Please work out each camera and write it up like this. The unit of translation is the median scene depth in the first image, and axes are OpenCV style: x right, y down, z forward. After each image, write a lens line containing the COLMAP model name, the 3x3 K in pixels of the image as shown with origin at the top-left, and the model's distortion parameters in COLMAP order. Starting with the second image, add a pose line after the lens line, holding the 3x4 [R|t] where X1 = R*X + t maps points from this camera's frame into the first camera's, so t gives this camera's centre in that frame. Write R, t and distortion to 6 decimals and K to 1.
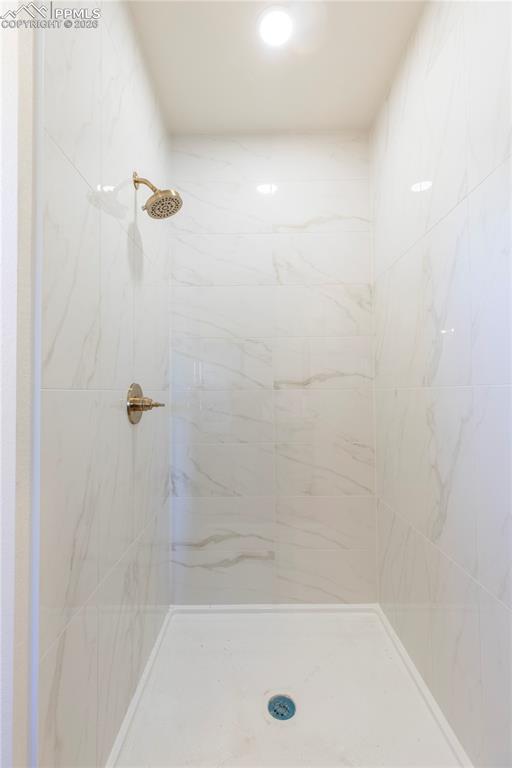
lens RADIAL K [[339.3, 0, 255.1], [0, 339.3, 382.6], [0, 0, 1]] dist [0.001834, 0.000161]
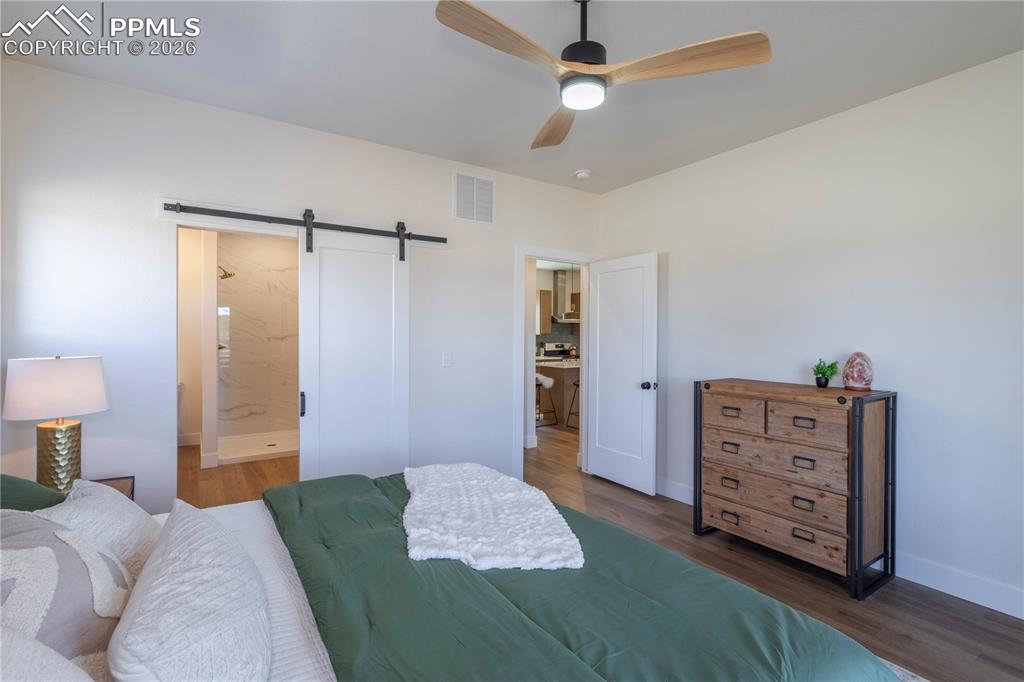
lens RADIAL K [[479.0, 0, 514.9], [0, 479.0, 338.9], [0, 0, 1]] dist [-0.003629, -0.000355]
pose [[0.835445, 0.009765, 0.549487, -0.326510], [-0.032671, 0.998956, 0.031921, -0.151601], [-0.548602, -0.044620, 0.834892, -2.639045]]
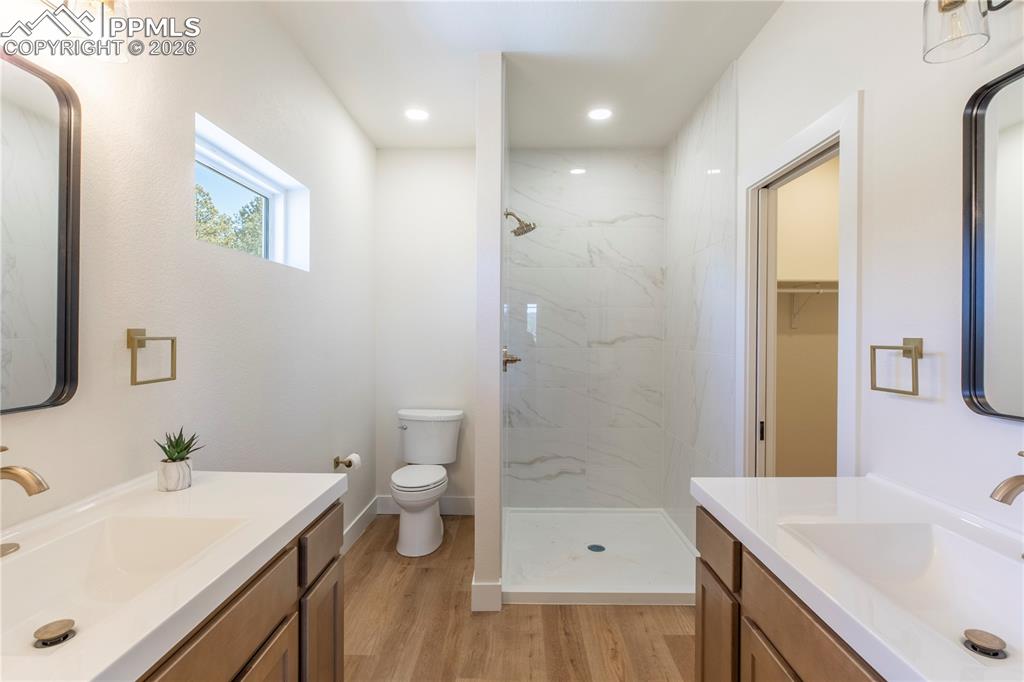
lens RADIAL K [[479.0, 0, 514.9], [0, 479.0, 338.9], [0, 0, 1]] dist [-0.003629, -0.000355]
pose [[0.999851, 0.011610, -0.012799, -0.201429], [-0.011076, 0.999098, 0.040991, -0.086048], [0.013263, -0.040843, 0.999078, -0.855277]]
